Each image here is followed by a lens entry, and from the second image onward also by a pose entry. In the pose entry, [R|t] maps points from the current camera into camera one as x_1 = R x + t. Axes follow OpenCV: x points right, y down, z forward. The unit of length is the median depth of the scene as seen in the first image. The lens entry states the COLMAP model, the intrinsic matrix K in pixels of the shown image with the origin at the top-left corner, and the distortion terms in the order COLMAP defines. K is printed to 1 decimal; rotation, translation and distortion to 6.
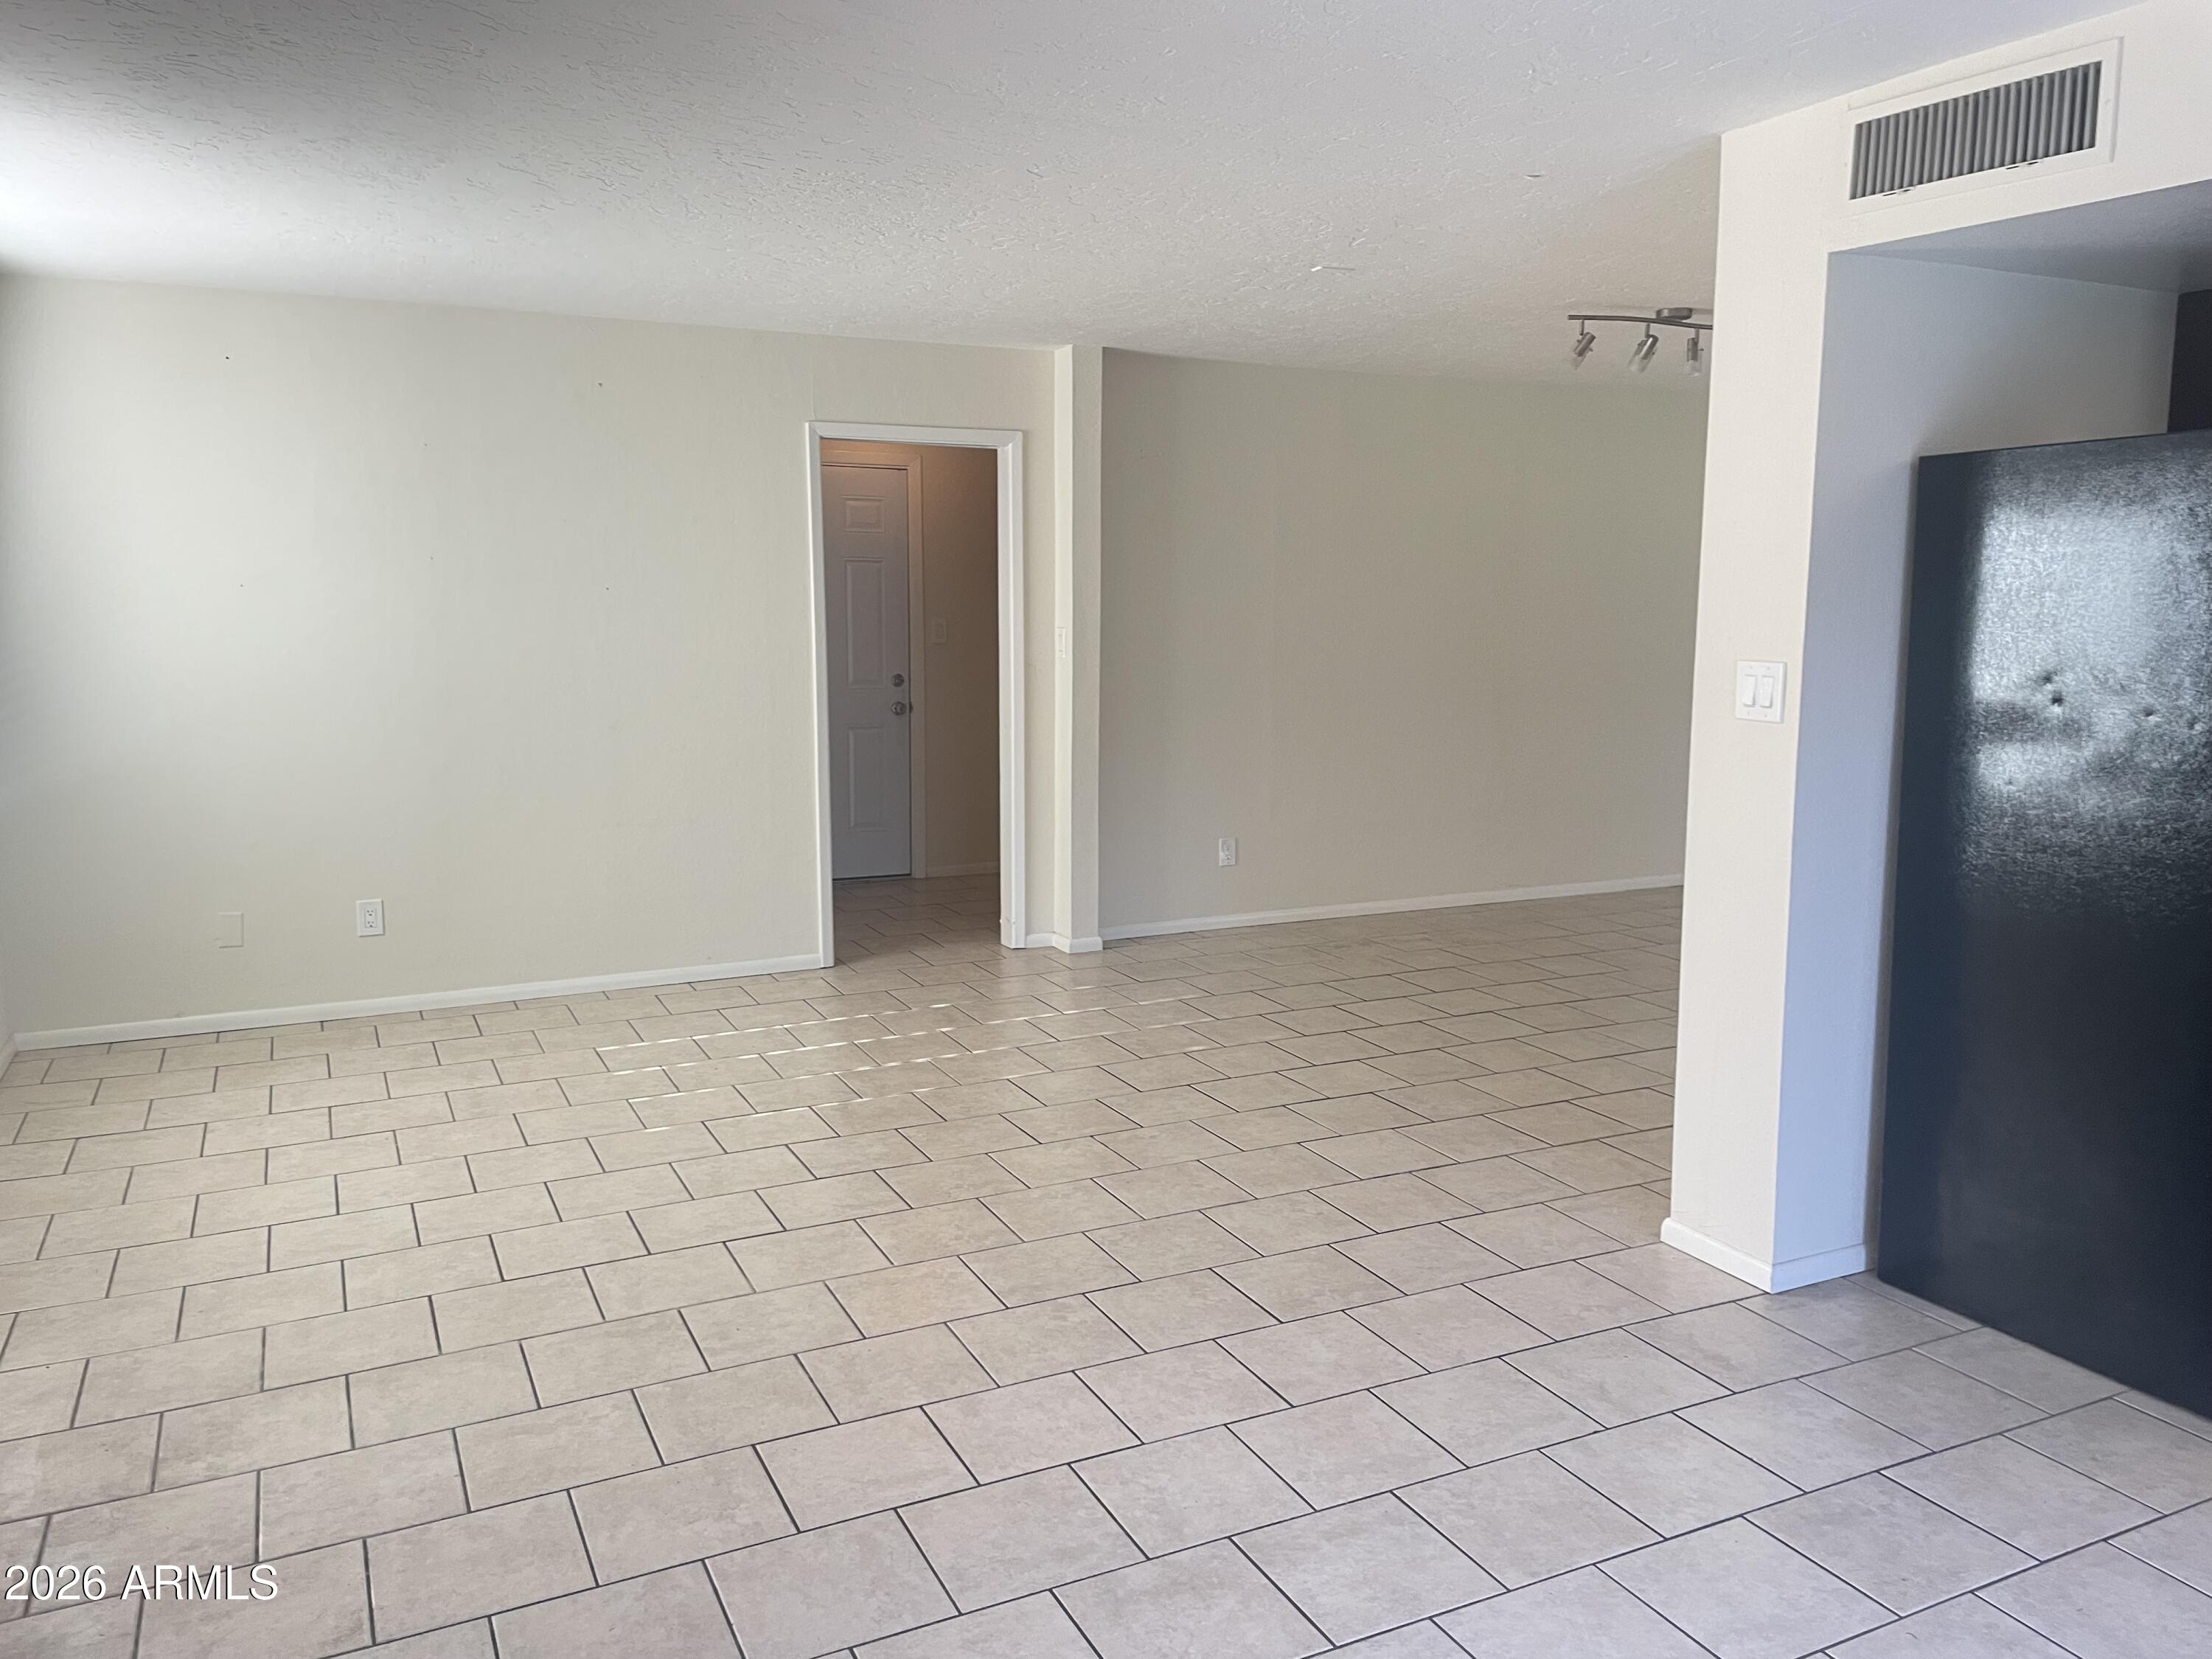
lens RADIAL K [[1672.0, 0, 1104.5], [0, 1672.0, 813.3], [0, 0, 1]] dist [0.037513, -0.051228]
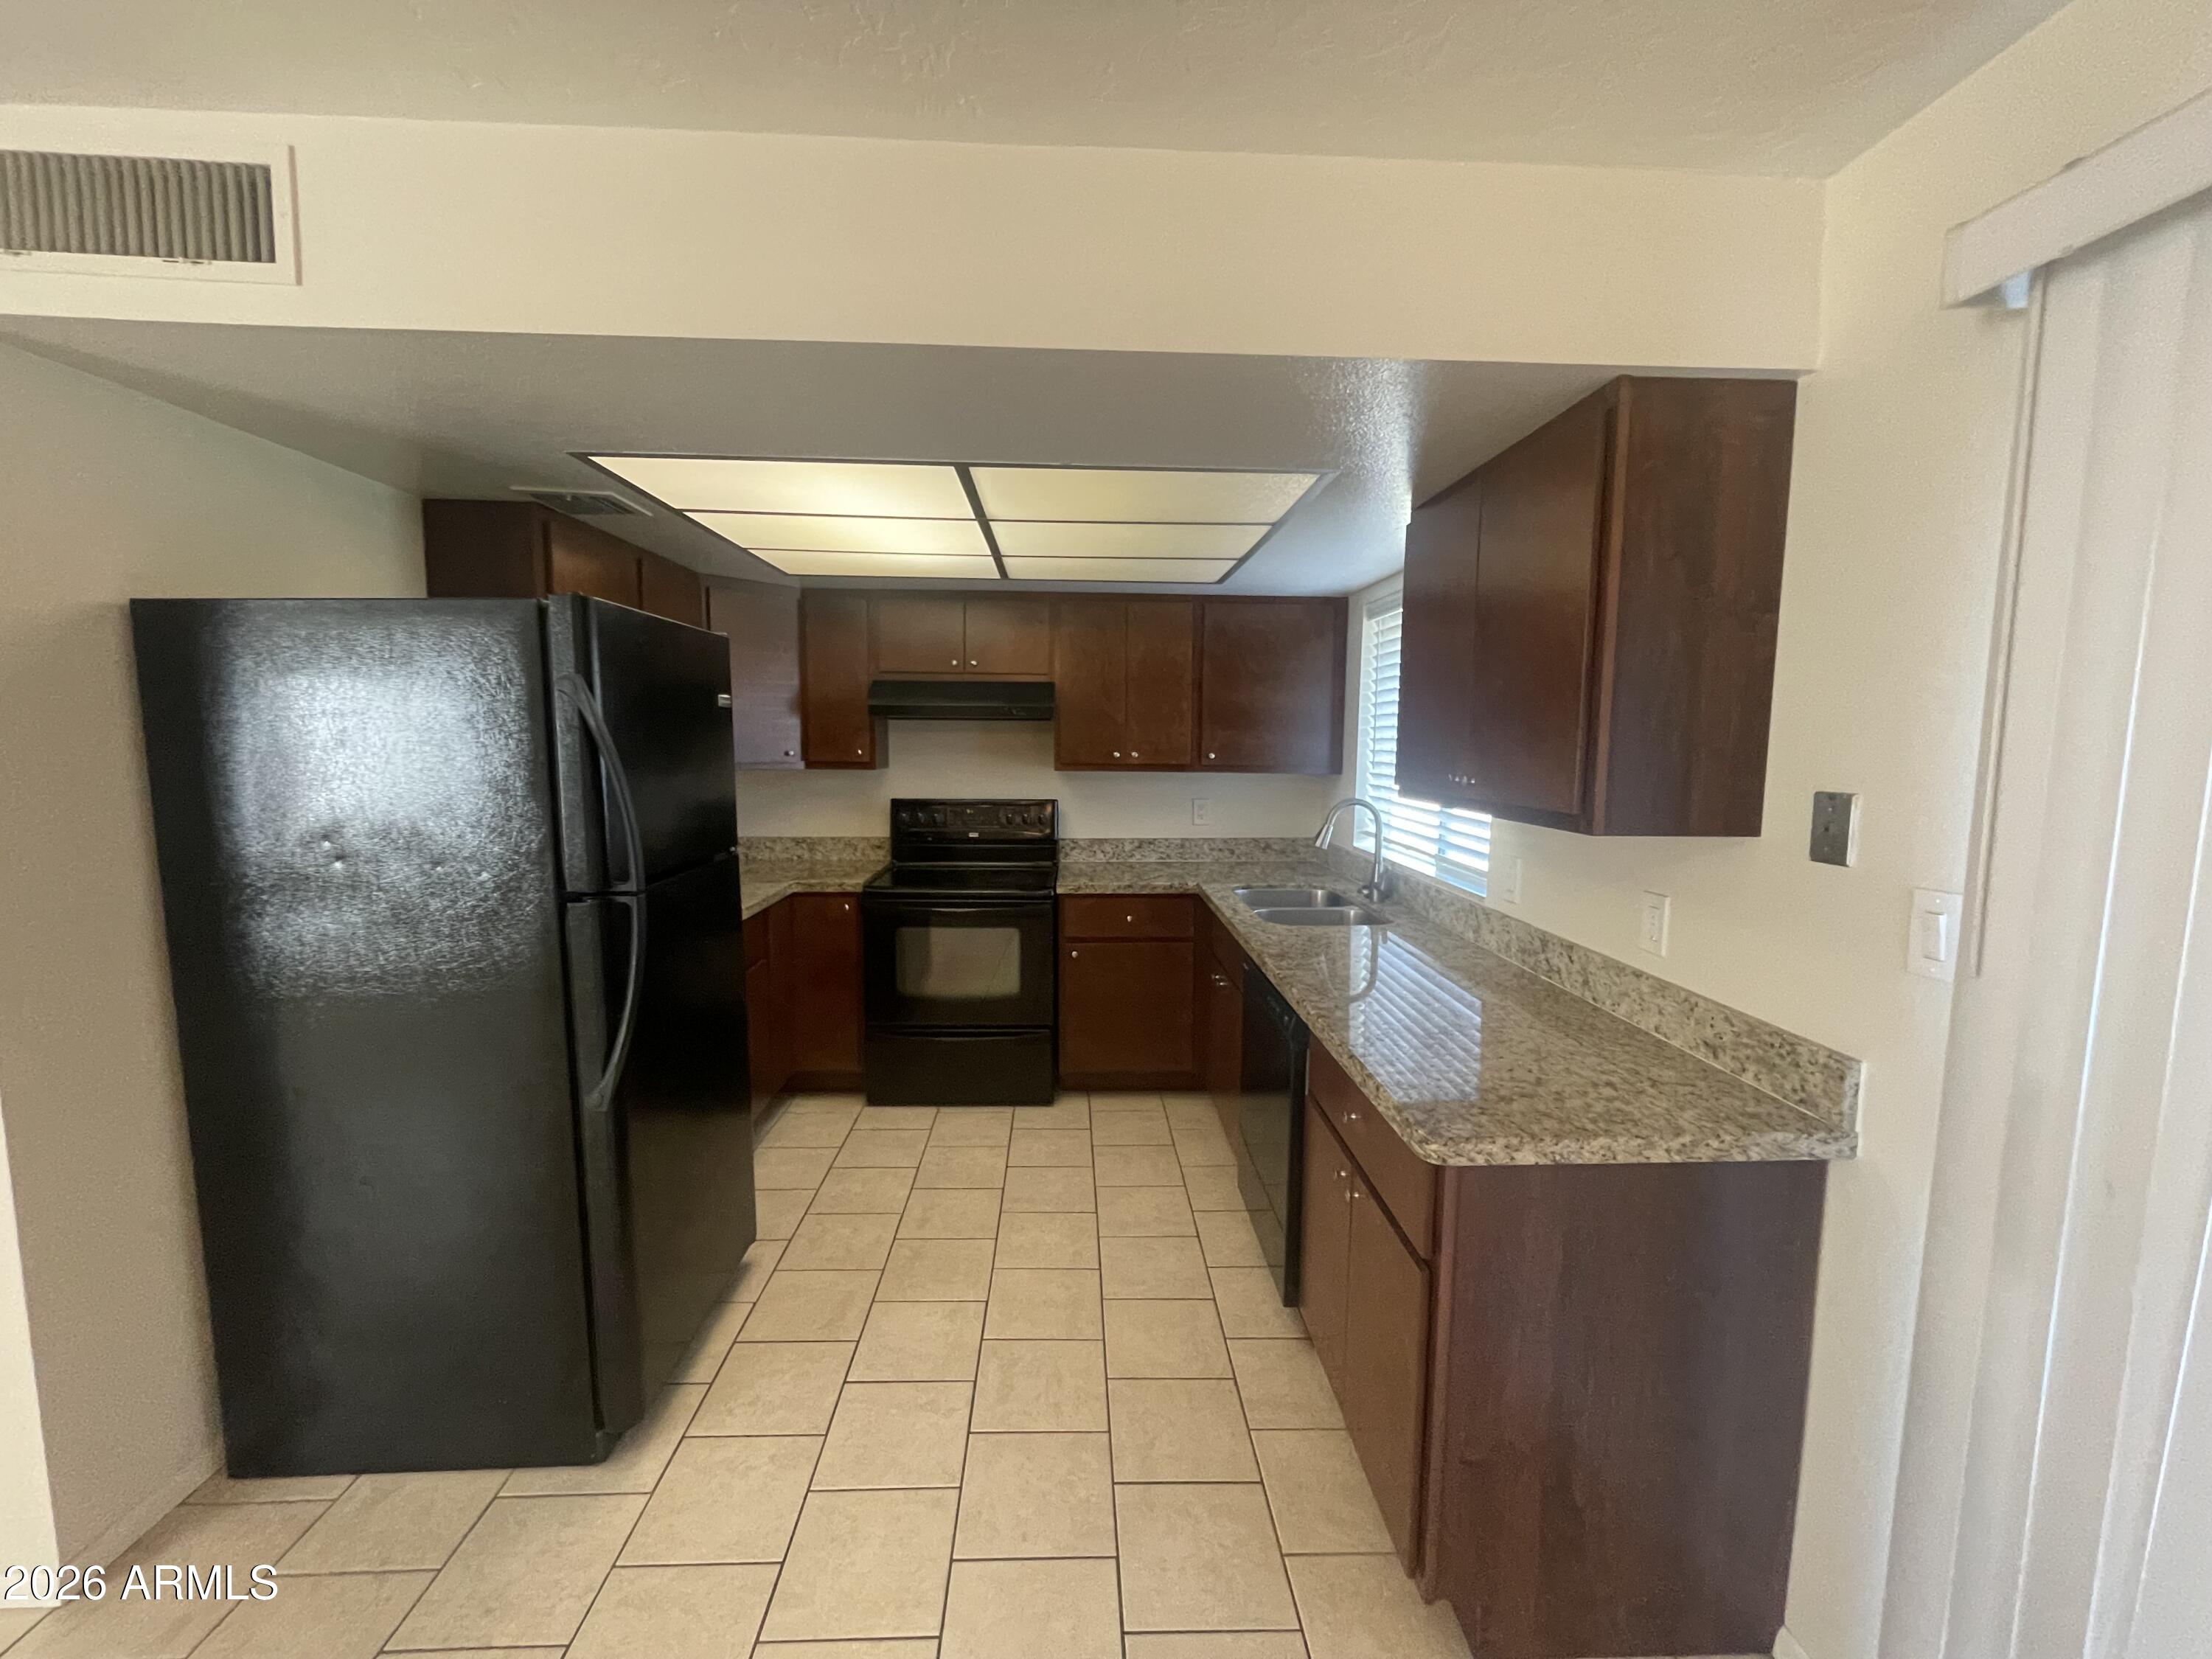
lens RADIAL K [[907.6, 0, 1099.4], [0, 907.6, 822.6], [0, 0, 1]] dist [-0.000104, 0.000149]
pose [[0.391527, -0.086094, 0.916130, 0.249203], [0.119785, 0.991910, 0.042023, -0.055780], [-0.912337, 0.093285, 0.398672, 0.369898]]
